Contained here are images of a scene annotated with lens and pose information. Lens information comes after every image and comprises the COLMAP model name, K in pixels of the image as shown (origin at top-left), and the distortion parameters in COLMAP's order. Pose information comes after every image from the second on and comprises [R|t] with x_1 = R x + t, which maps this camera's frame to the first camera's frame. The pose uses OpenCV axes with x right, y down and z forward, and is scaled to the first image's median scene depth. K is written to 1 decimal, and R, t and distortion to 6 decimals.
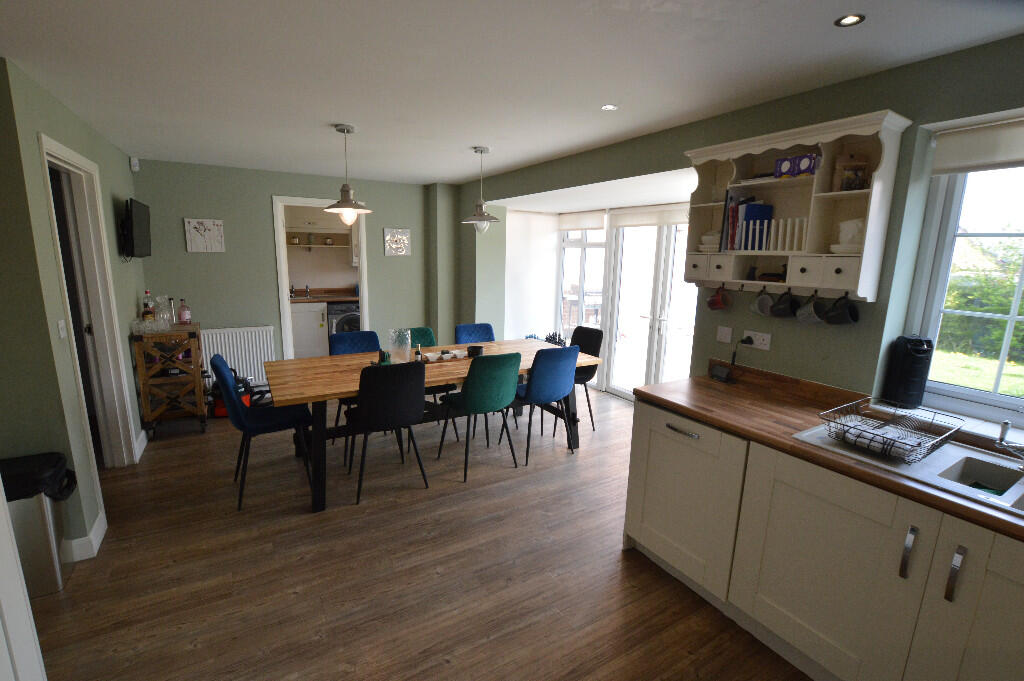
lens RADIAL K [[454.2, 0, 509.2], [0, 454.2, 341.1], [0, 0, 1]] dist [-0.027472, 0.000675]
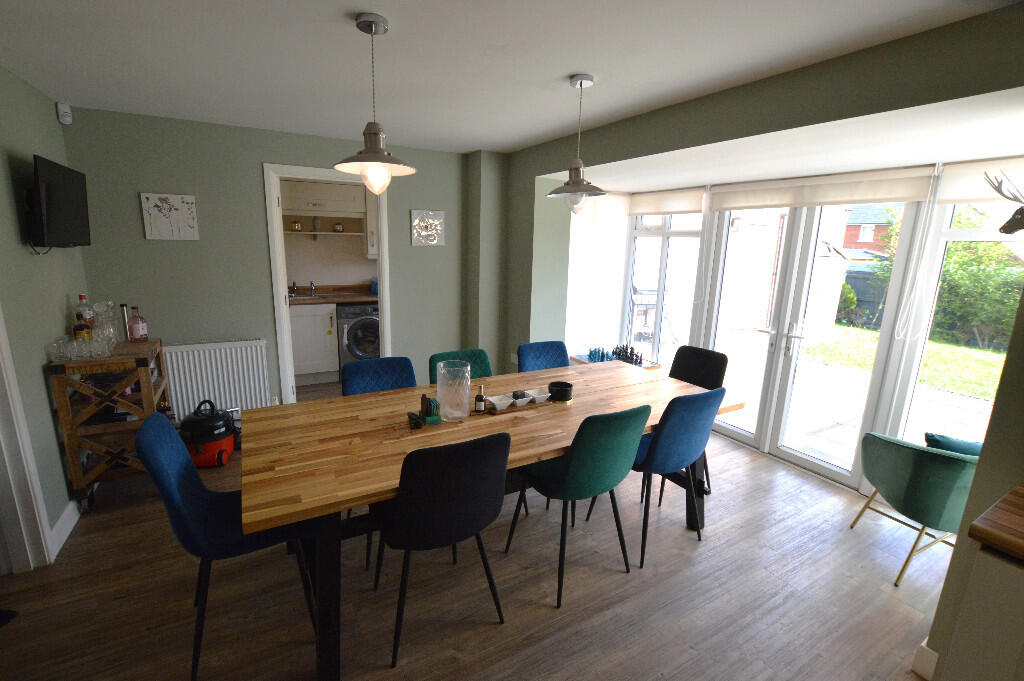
lens RADIAL K [[454.2, 0, 513.1], [0, 454.2, 342.0], [0, 0, 1]] dist [-0.027472, 0.000675]
pose [[0.999946, 0.007068, -0.007585, -0.128821], [-0.006885, 0.999692, 0.023829, -0.060057], [0.007751, -0.023776, 0.999687, 0.306593]]
